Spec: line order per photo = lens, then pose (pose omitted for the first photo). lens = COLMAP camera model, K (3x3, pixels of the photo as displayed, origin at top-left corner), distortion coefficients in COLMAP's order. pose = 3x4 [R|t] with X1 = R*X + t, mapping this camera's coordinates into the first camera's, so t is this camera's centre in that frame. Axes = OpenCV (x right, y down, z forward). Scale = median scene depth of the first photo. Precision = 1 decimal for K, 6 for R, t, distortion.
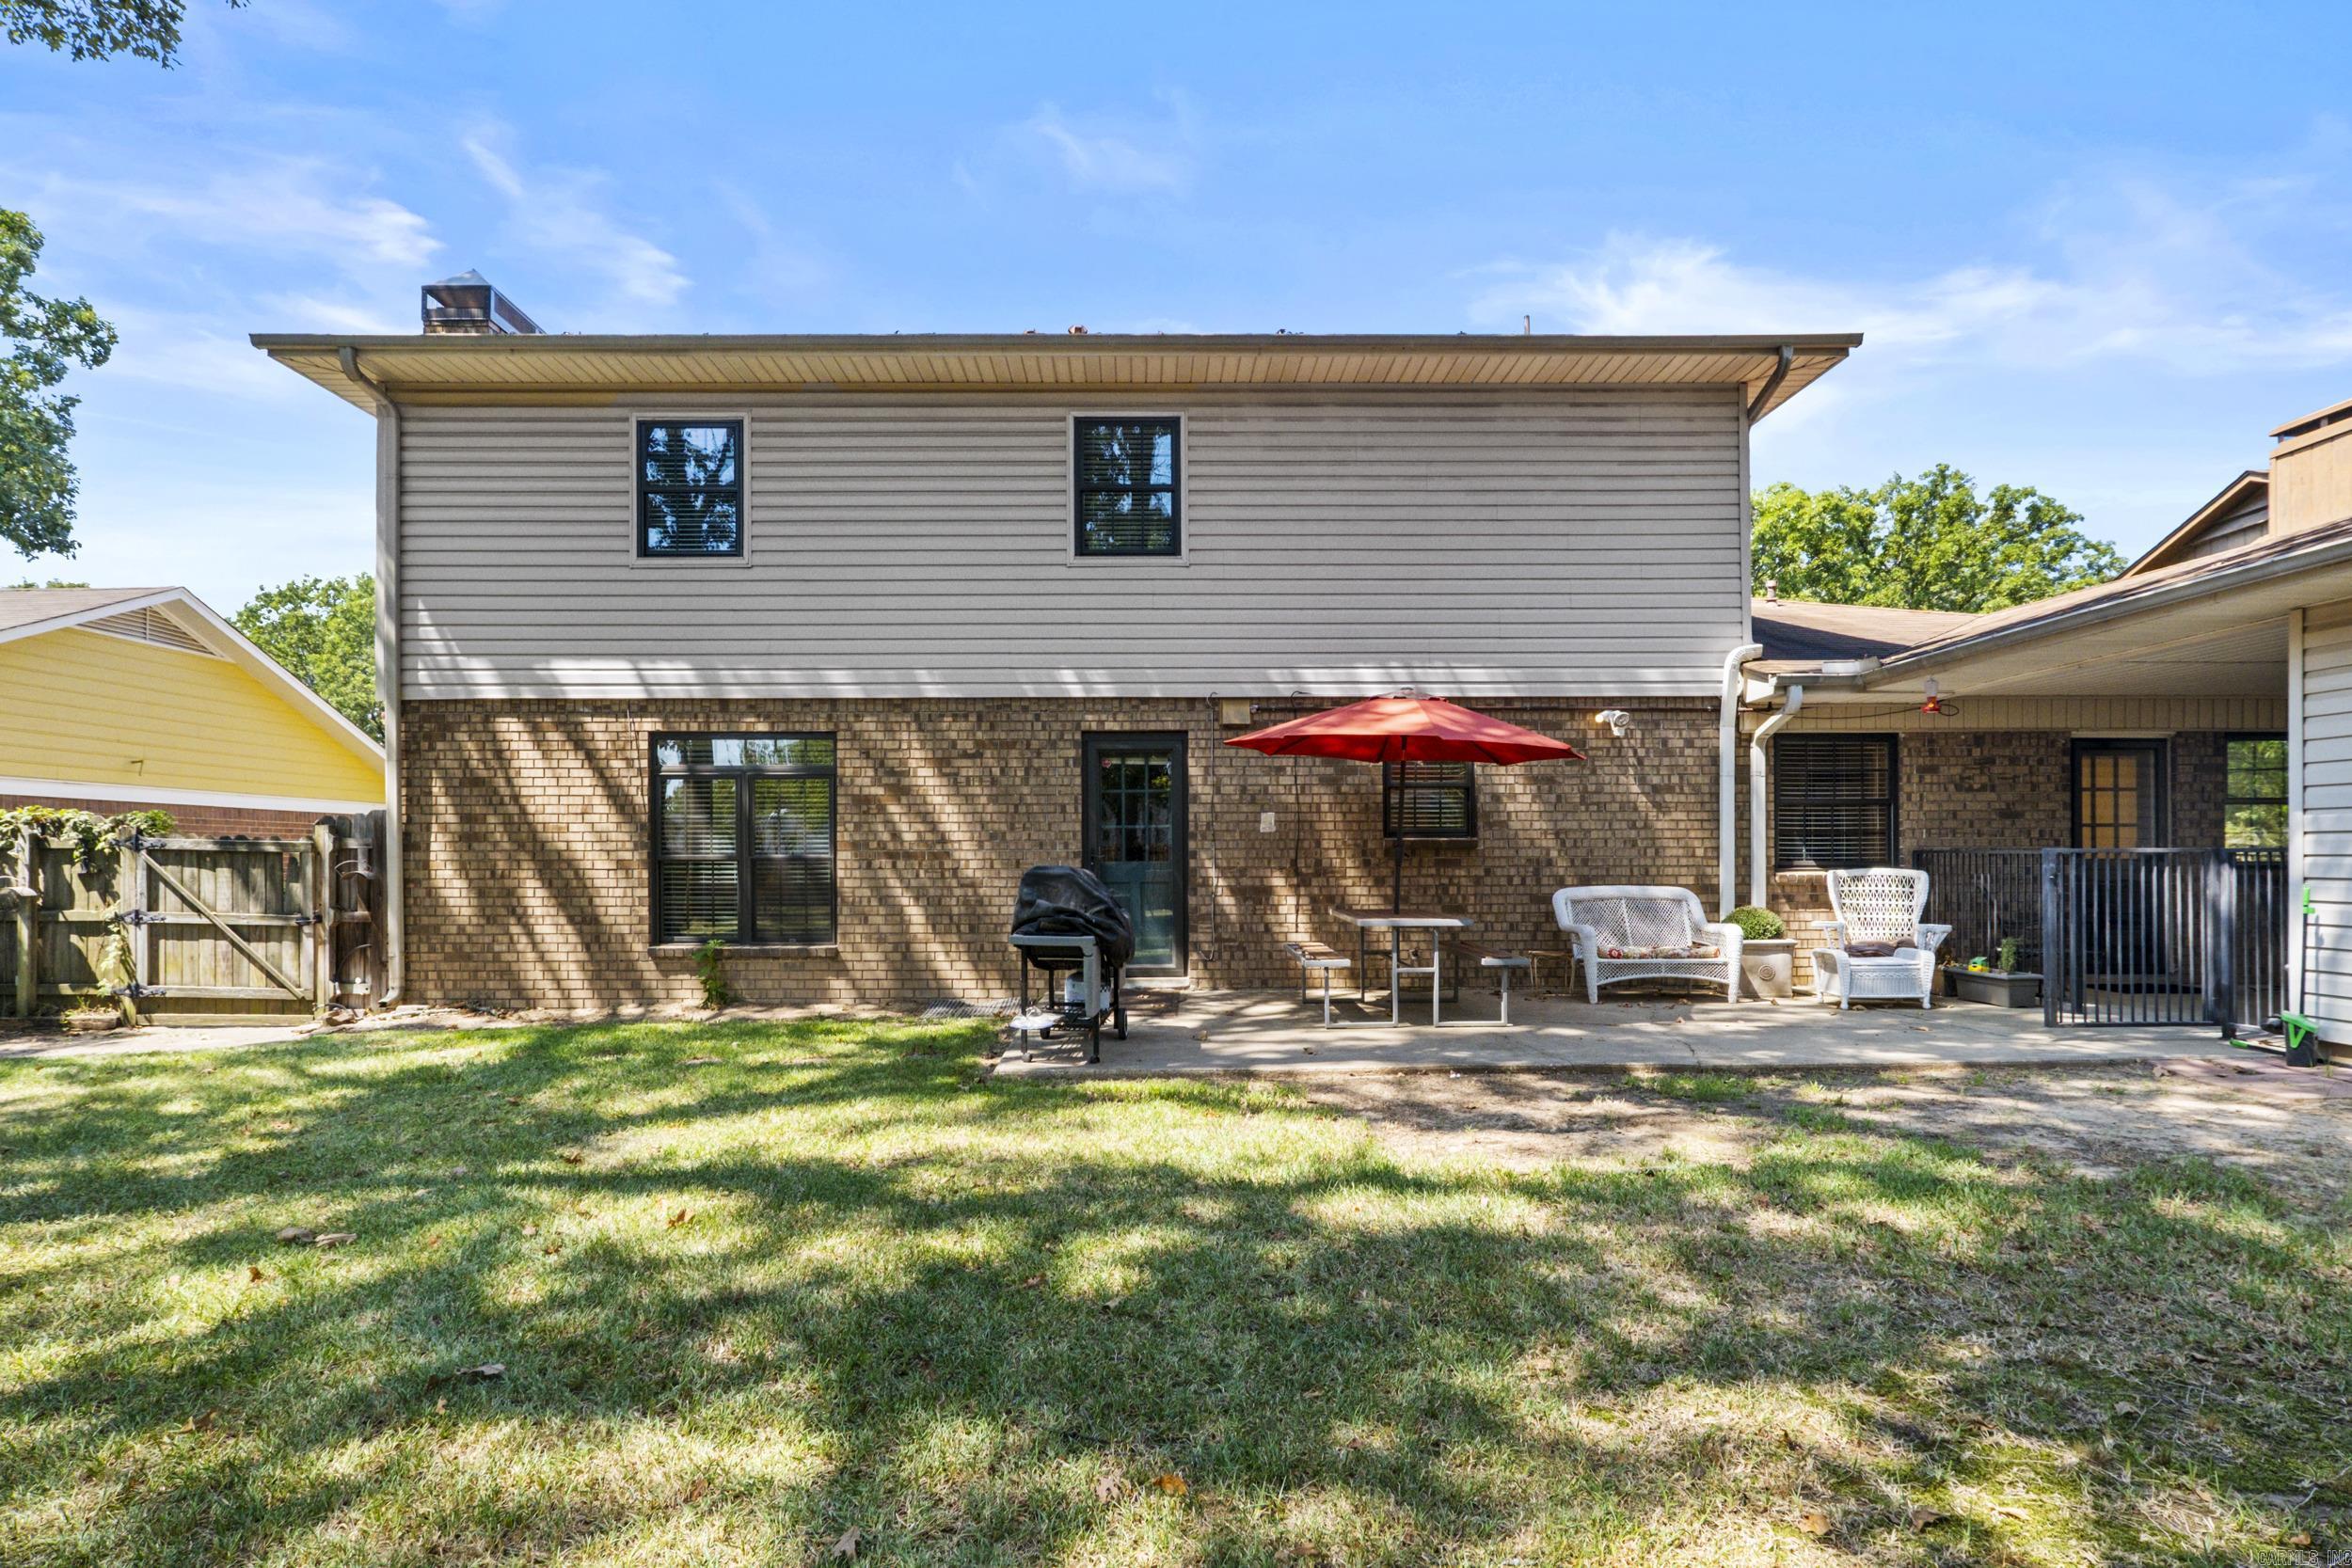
lens RADIAL K [[1153.2, 0, 1169.5], [0, 1153.2, 855.4], [0, 0, 1]] dist [-0.001875, -0.000403]
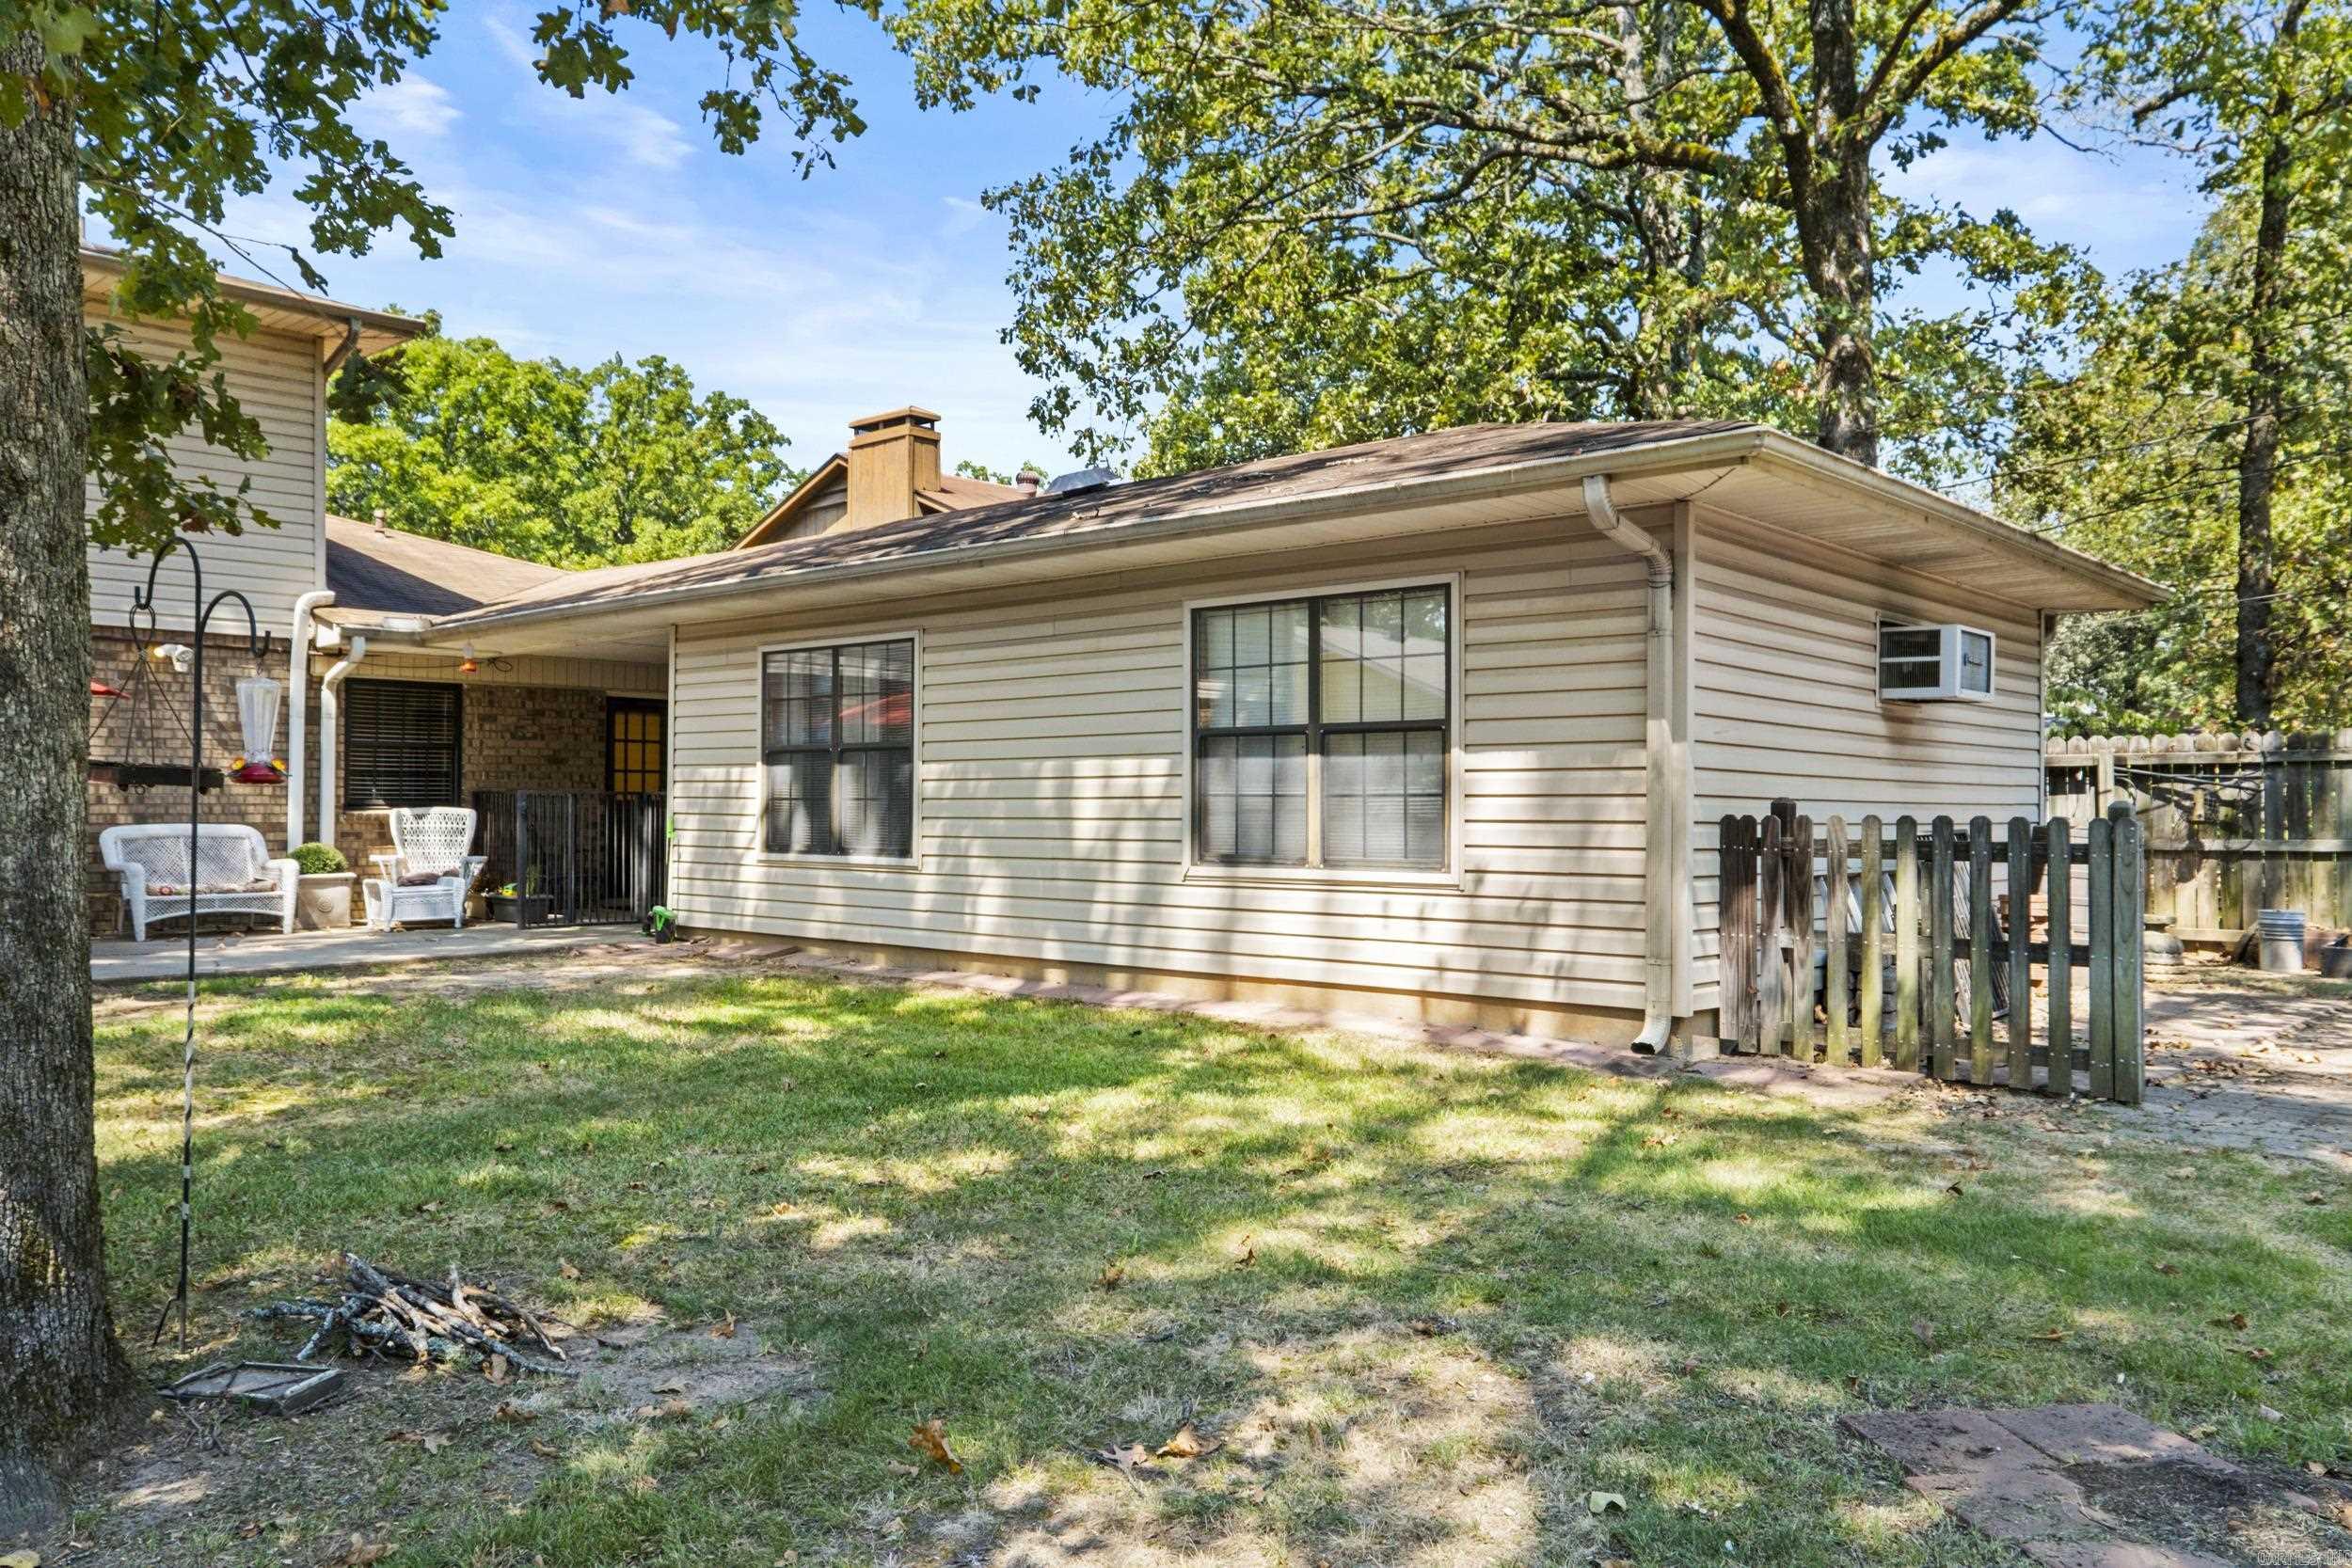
lens RADIAL K [[1712.8, 0, 1175.5], [0, 1712.8, 780.1], [0, 0, 1]] dist [-0.008901, 0.000117]
pose [[0.671550, 0.013521, 0.740836, -0.115923], [-0.007928, 0.999907, -0.011063, -0.001851], [-0.740917, 0.001557, 0.671595, -0.594555]]
